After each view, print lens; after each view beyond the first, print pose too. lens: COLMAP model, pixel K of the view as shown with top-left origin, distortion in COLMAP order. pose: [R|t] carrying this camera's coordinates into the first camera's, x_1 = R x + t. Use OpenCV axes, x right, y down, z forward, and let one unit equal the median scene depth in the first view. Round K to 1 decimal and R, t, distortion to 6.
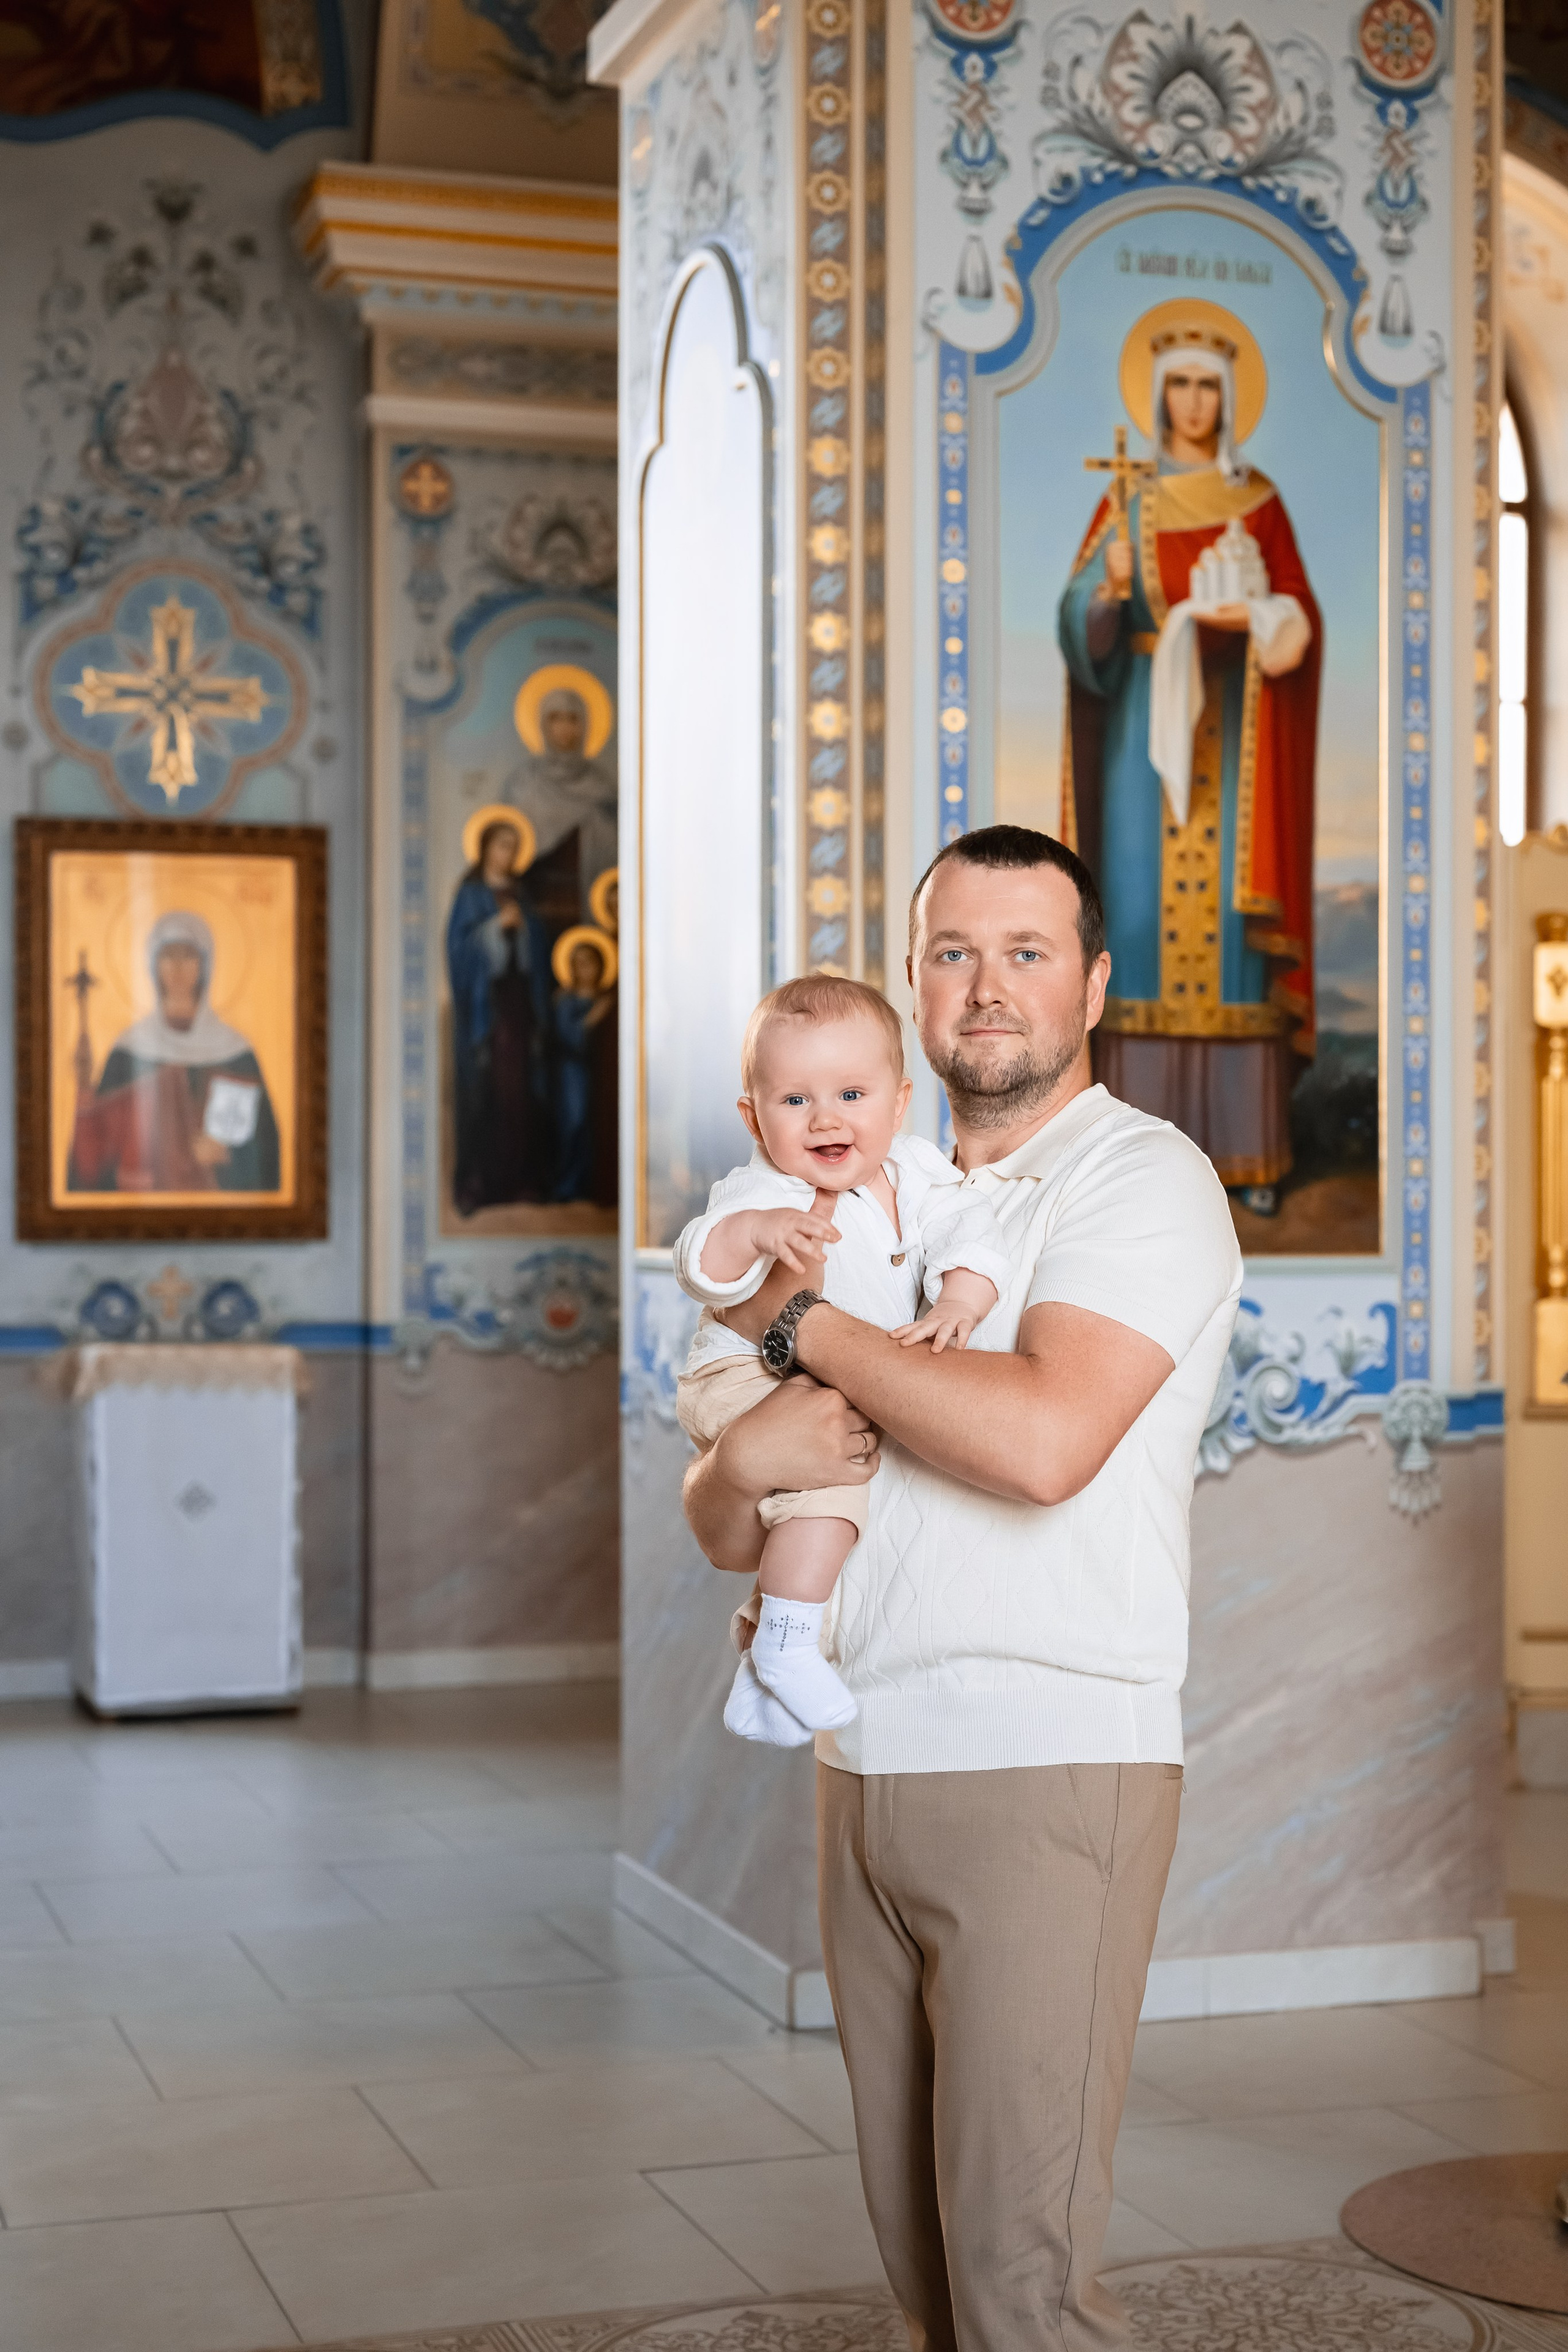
lens RADIAL K [[3531.4, 0, 784.1], [0, 3531.4, 1179.8], [0, 0, 1]] dist [0.039874, -0.026436]
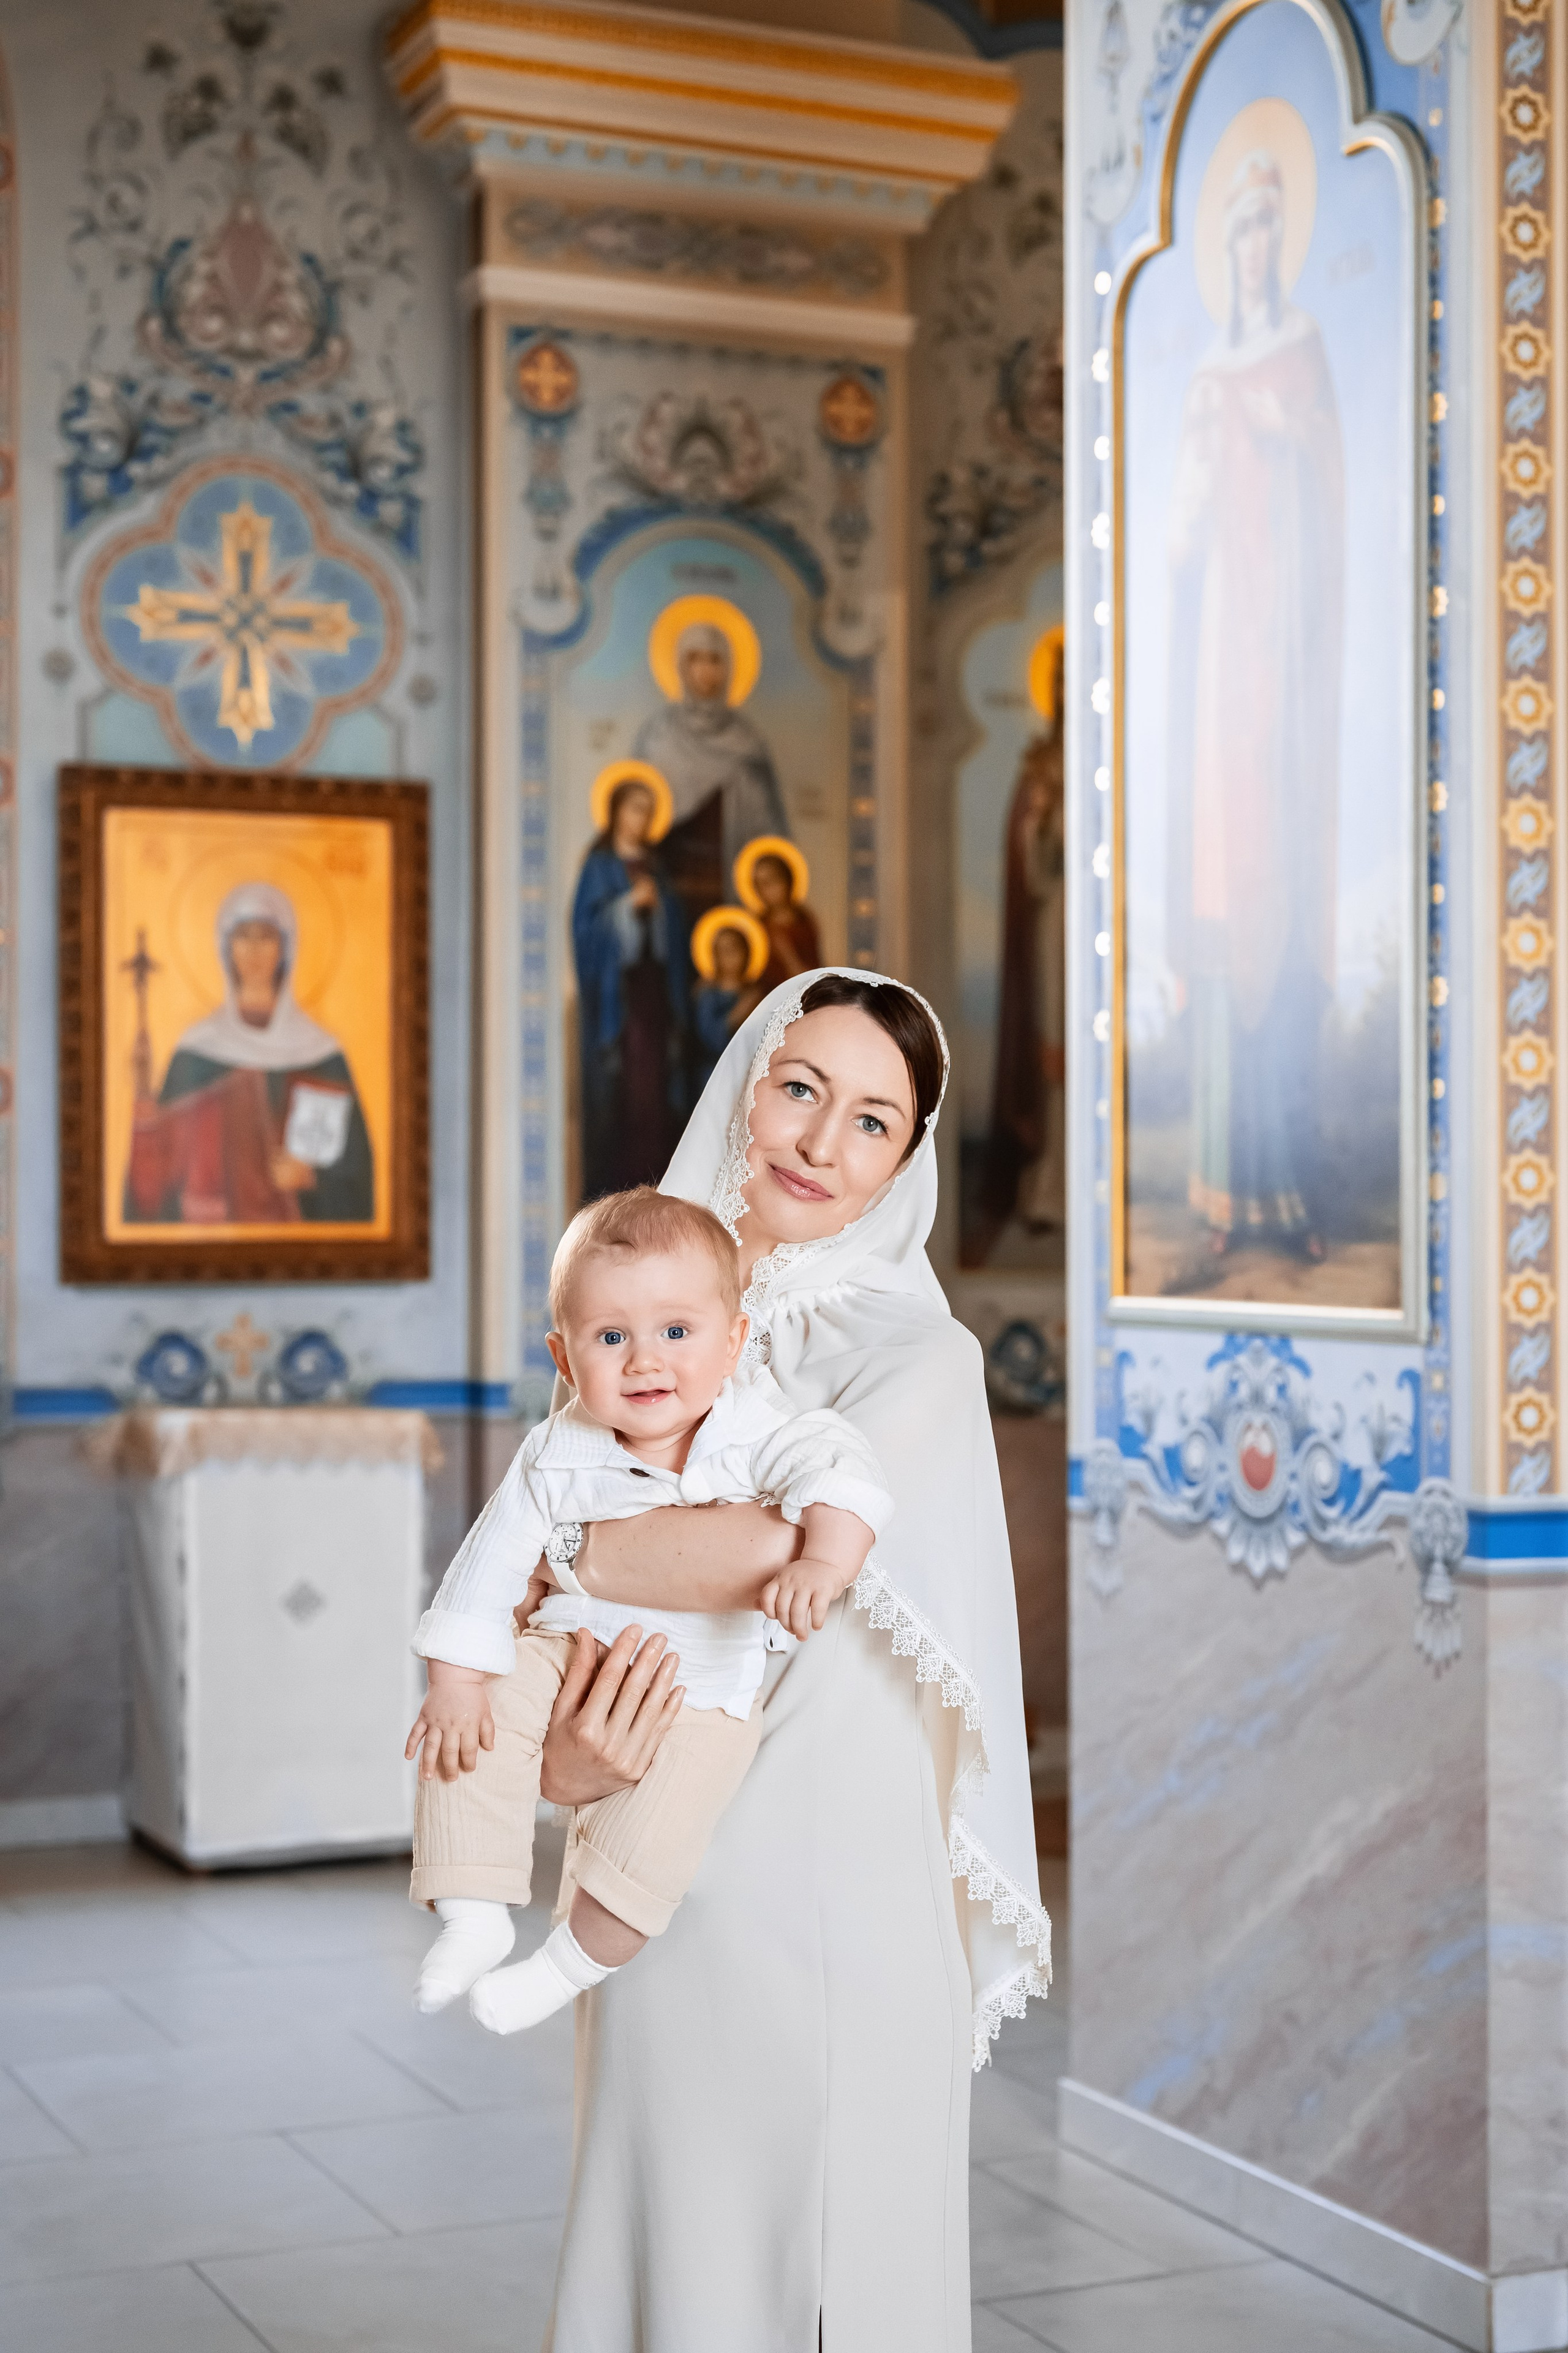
lens RADIAL K [[3532.6, 0, 784.1], [0, 3532.6, 1180.3], [0, 0, 1]] dist [0.039874, -0.026436]
pose [[0.993919, 0.001028, 0.110105, -0.138422], [-0.000186, 0.999971, -0.007655, -0.000254], [-0.110109, 0.007588, 0.993891, 0.166866]]
